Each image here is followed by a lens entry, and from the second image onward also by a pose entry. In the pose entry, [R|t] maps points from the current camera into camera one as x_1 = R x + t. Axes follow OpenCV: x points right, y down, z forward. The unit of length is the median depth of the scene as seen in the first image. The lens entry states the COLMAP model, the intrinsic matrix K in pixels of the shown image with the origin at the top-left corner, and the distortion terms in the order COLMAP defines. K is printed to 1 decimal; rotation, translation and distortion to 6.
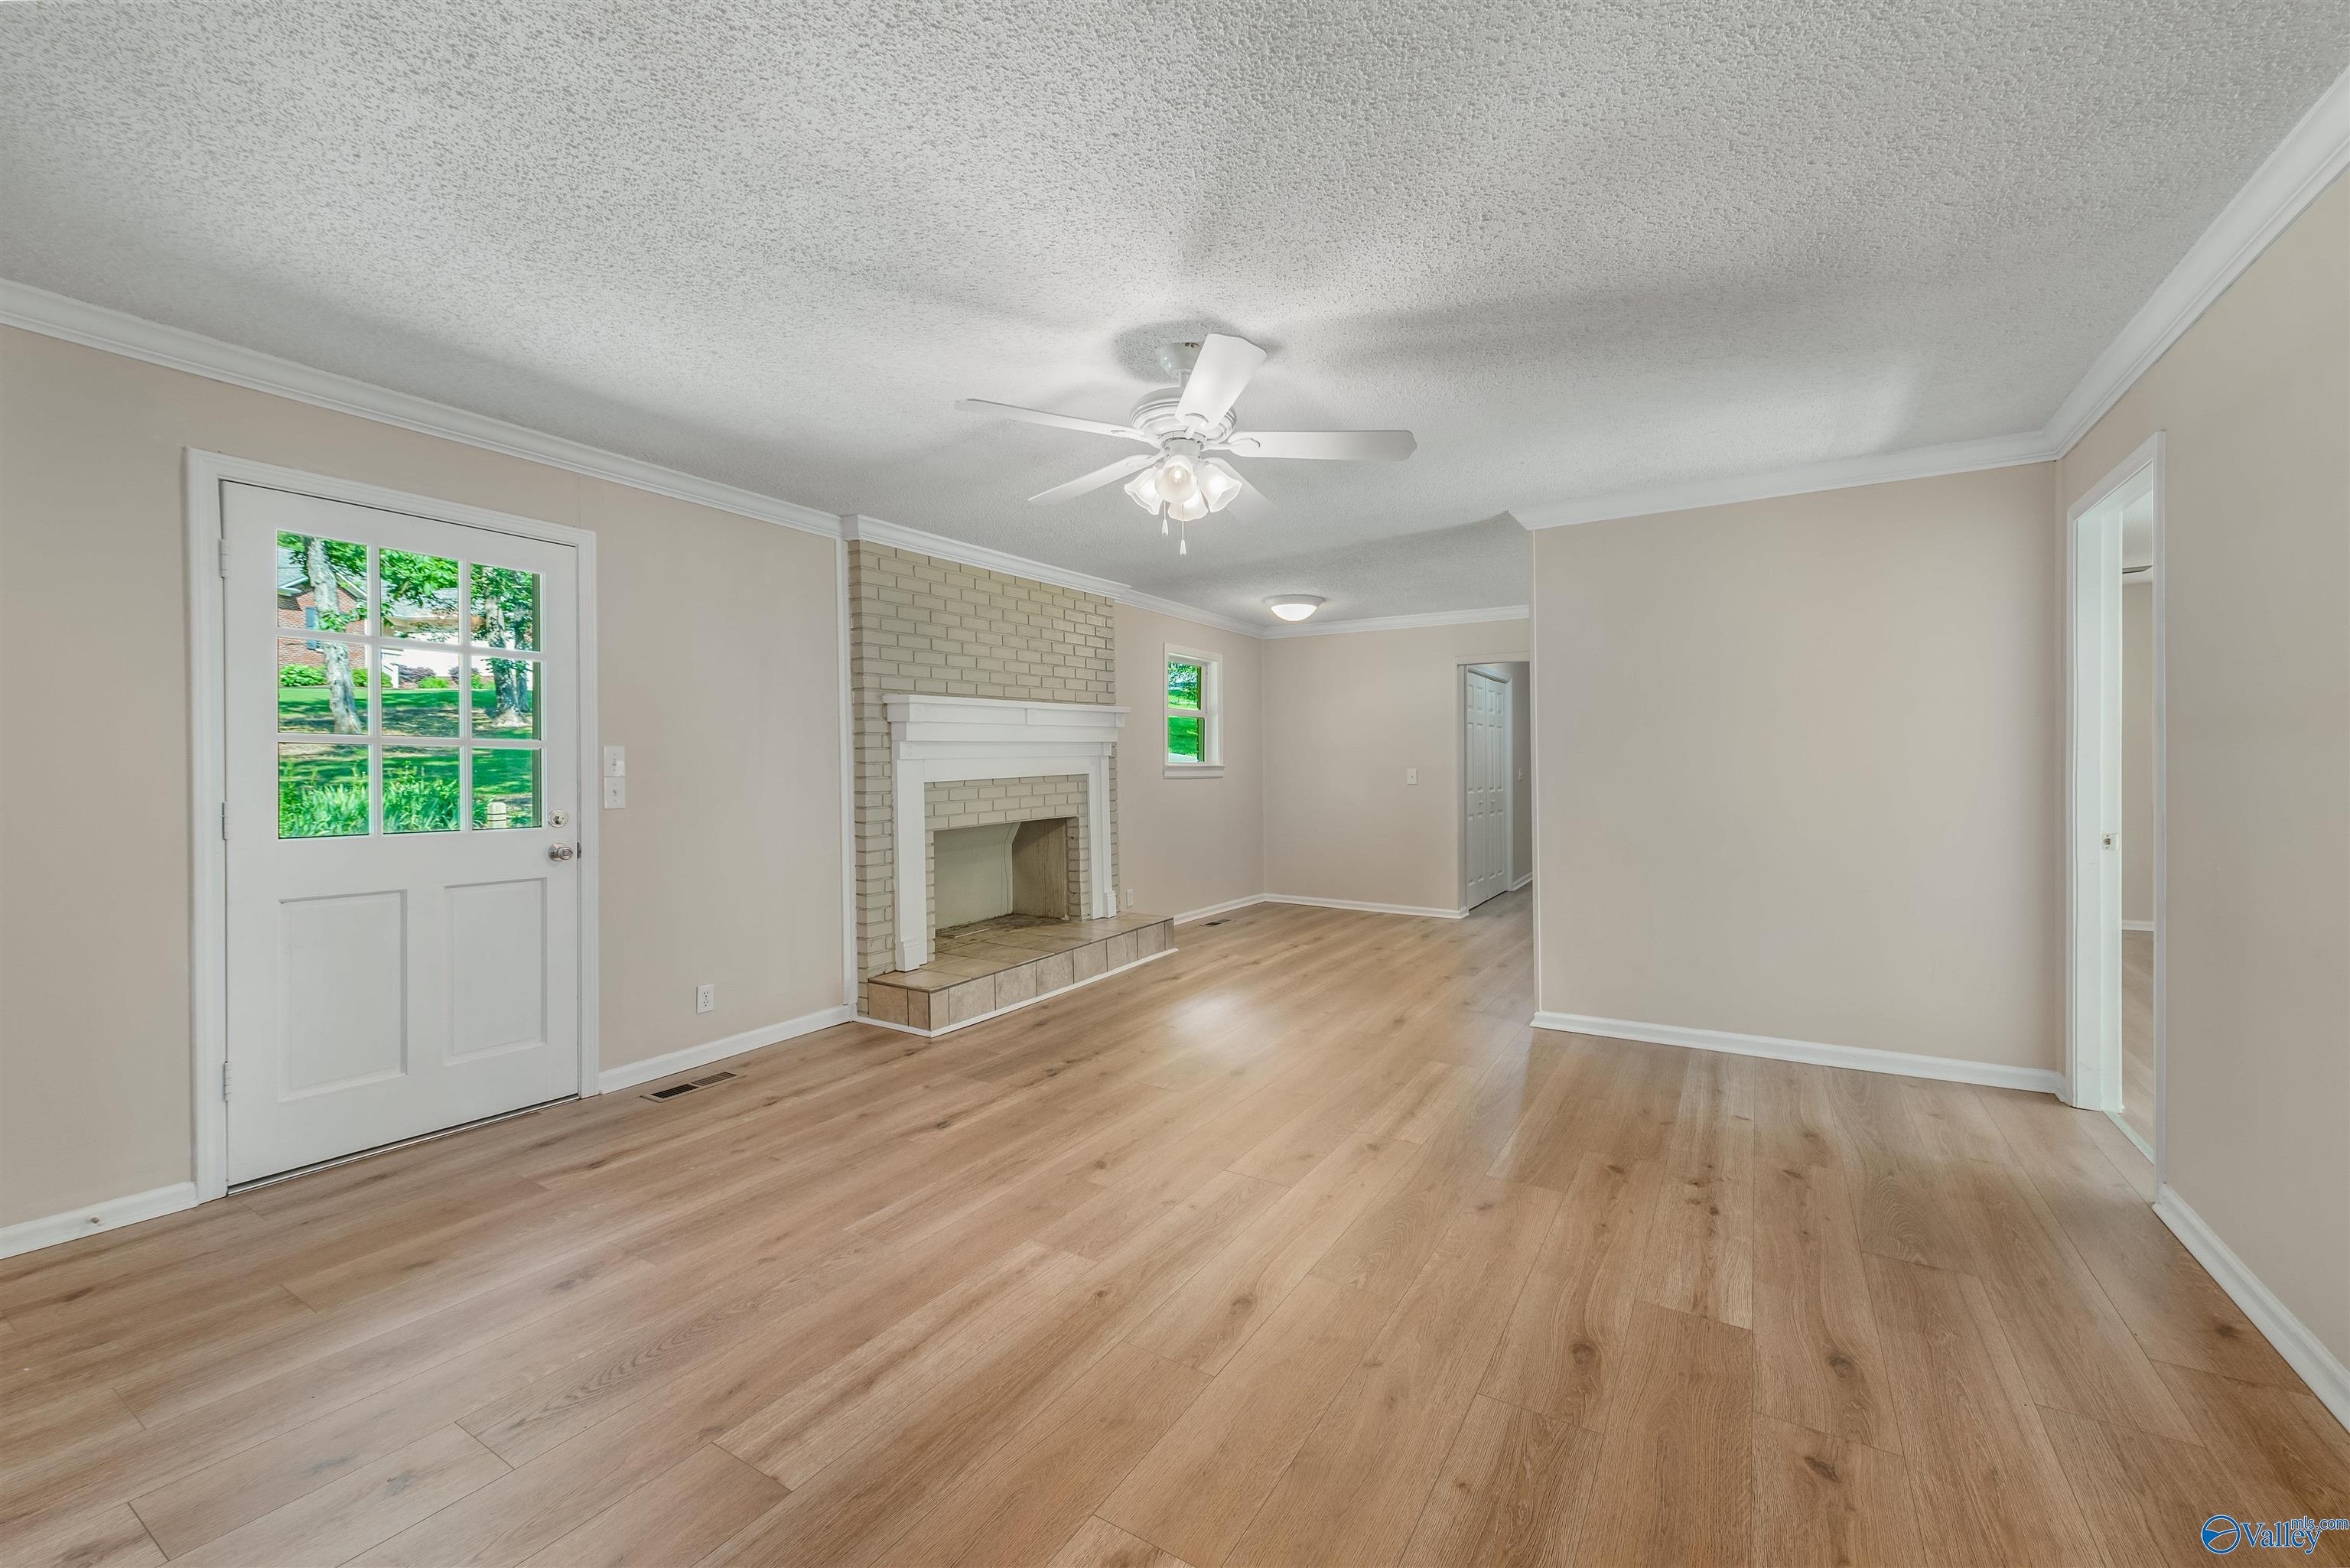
lens RADIAL K [[917.8, 0, 1218.1], [0, 917.8, 786.8], [0, 0, 1]] dist [0.005997, -0.001579]
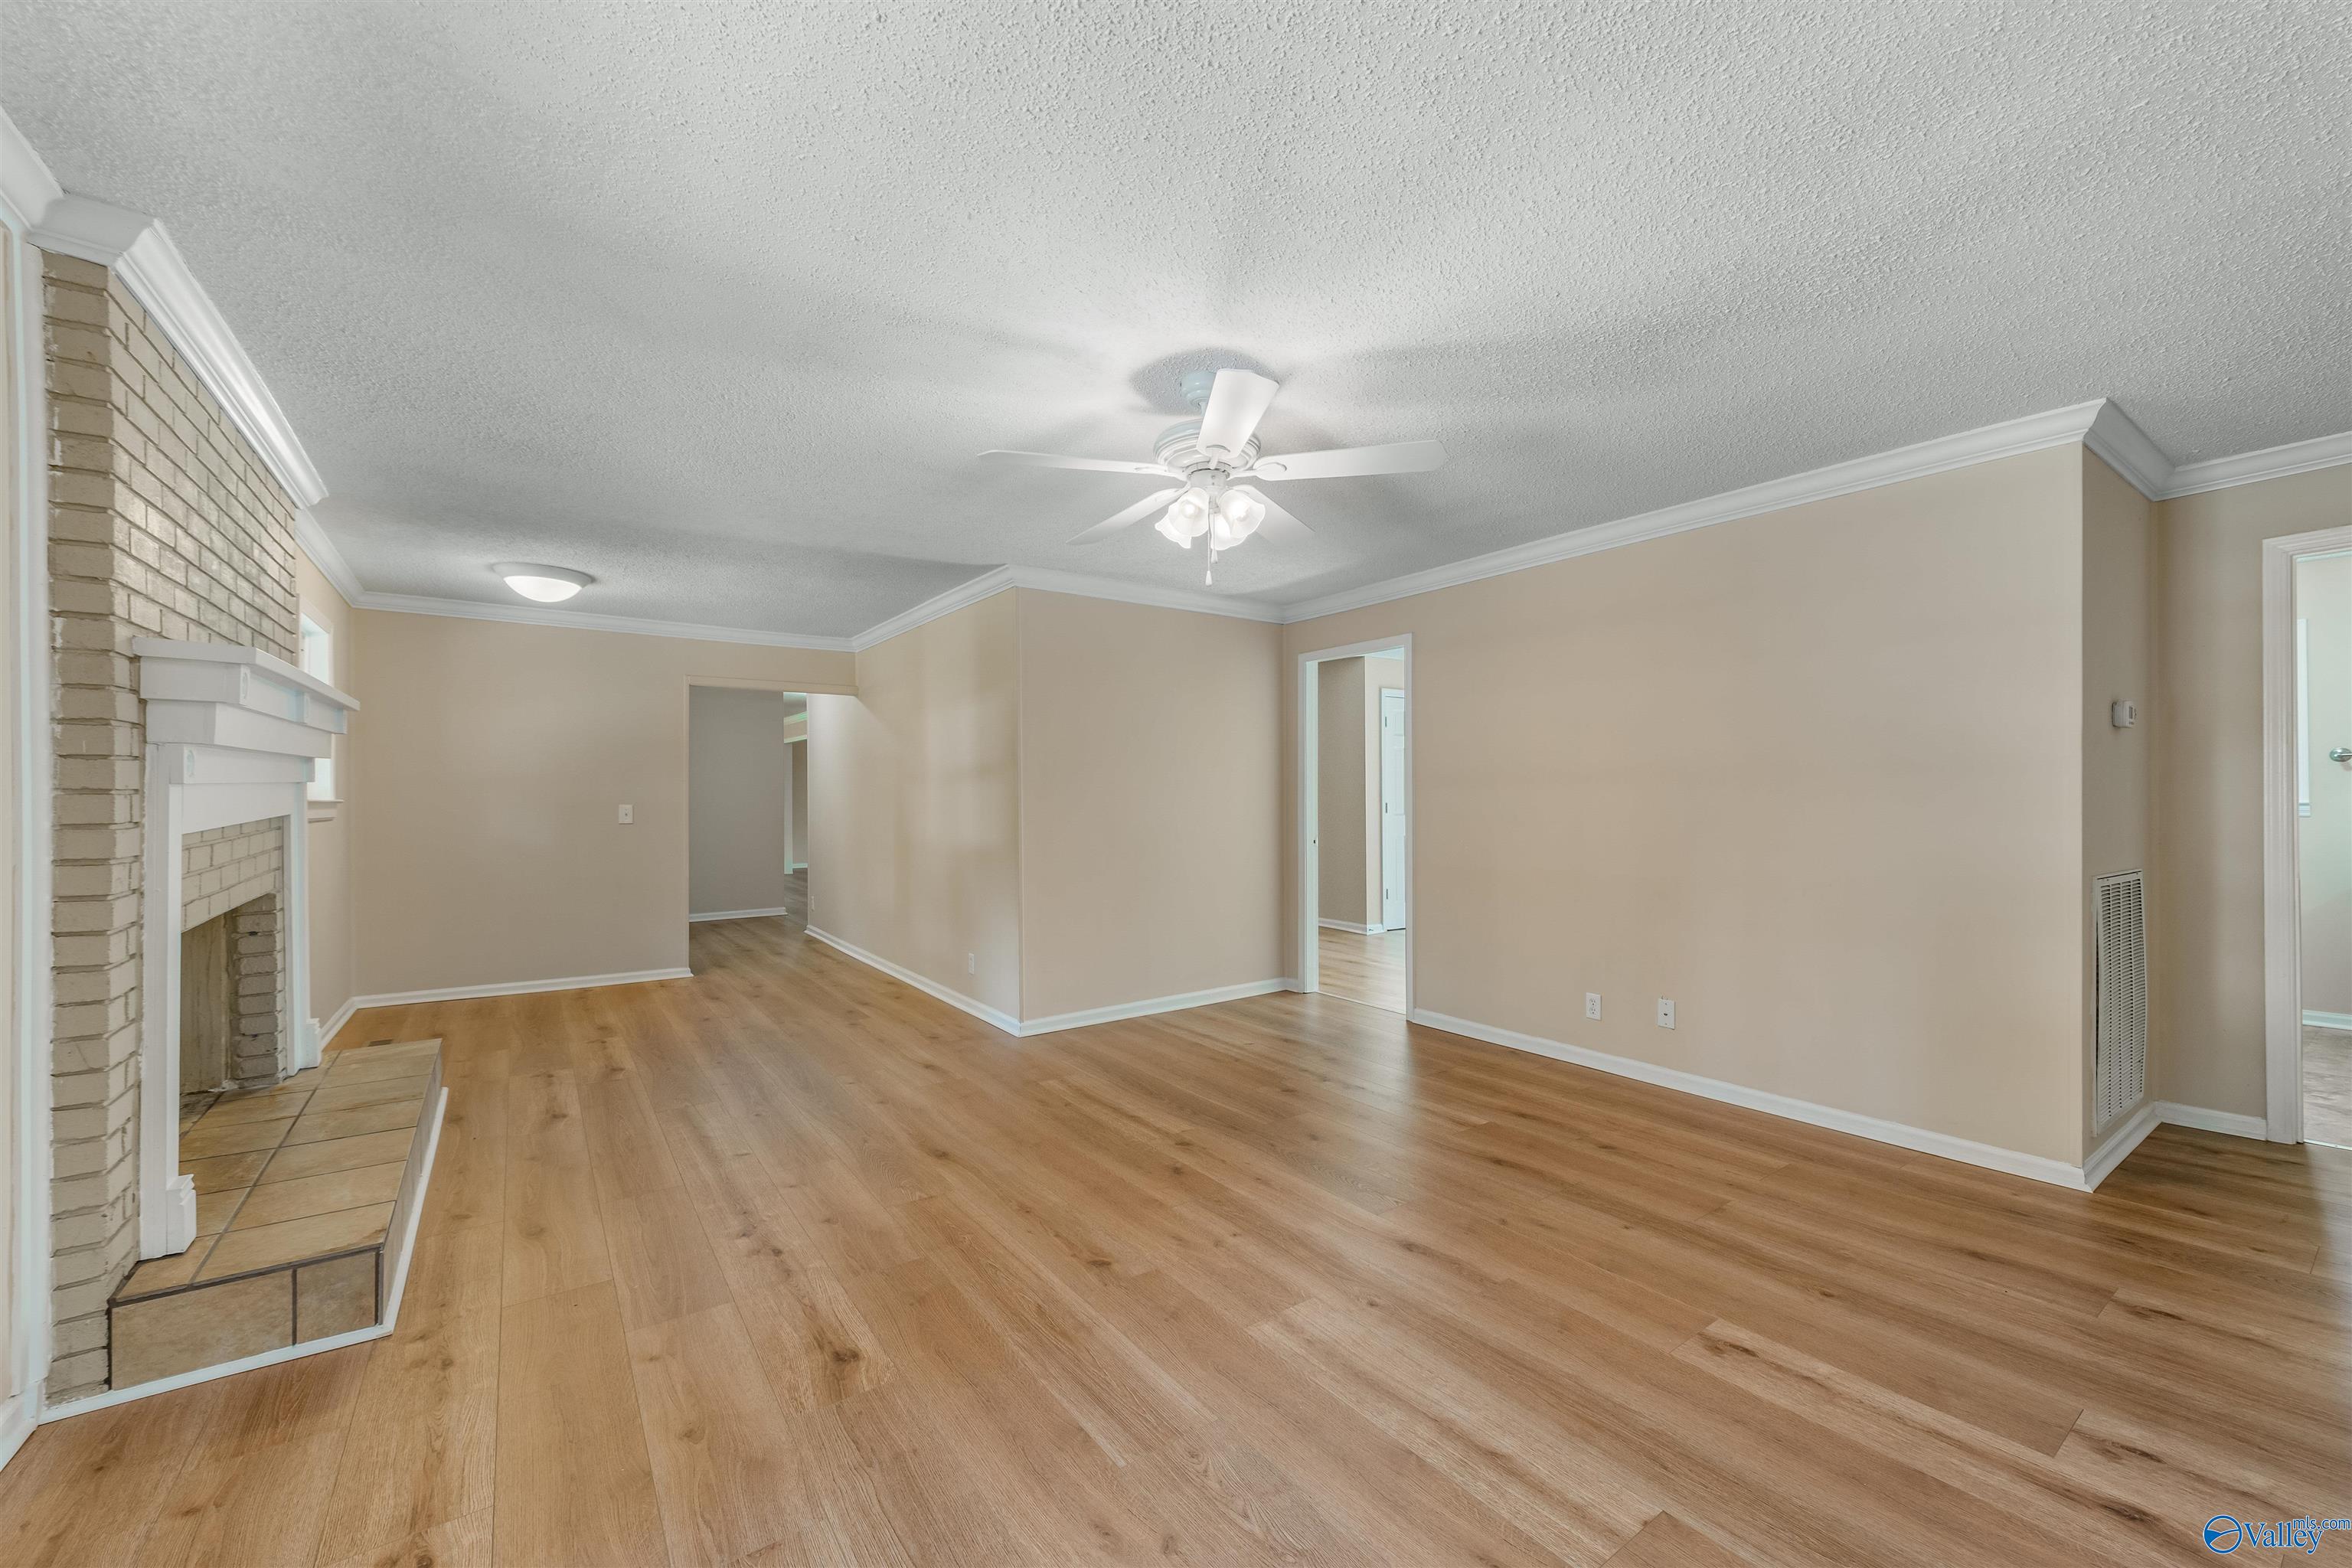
lens RADIAL K [[918.6, 0, 1170.8], [0, 918.6, 798.2], [0, 0, 1]] dist [0.005997, -0.001579]
pose [[0.413328, 0.000904, 0.910582, -0.790630], [0.022843, 0.999675, -0.011361, -0.008532], [-0.910296, 0.025496, 0.413173, 0.517825]]
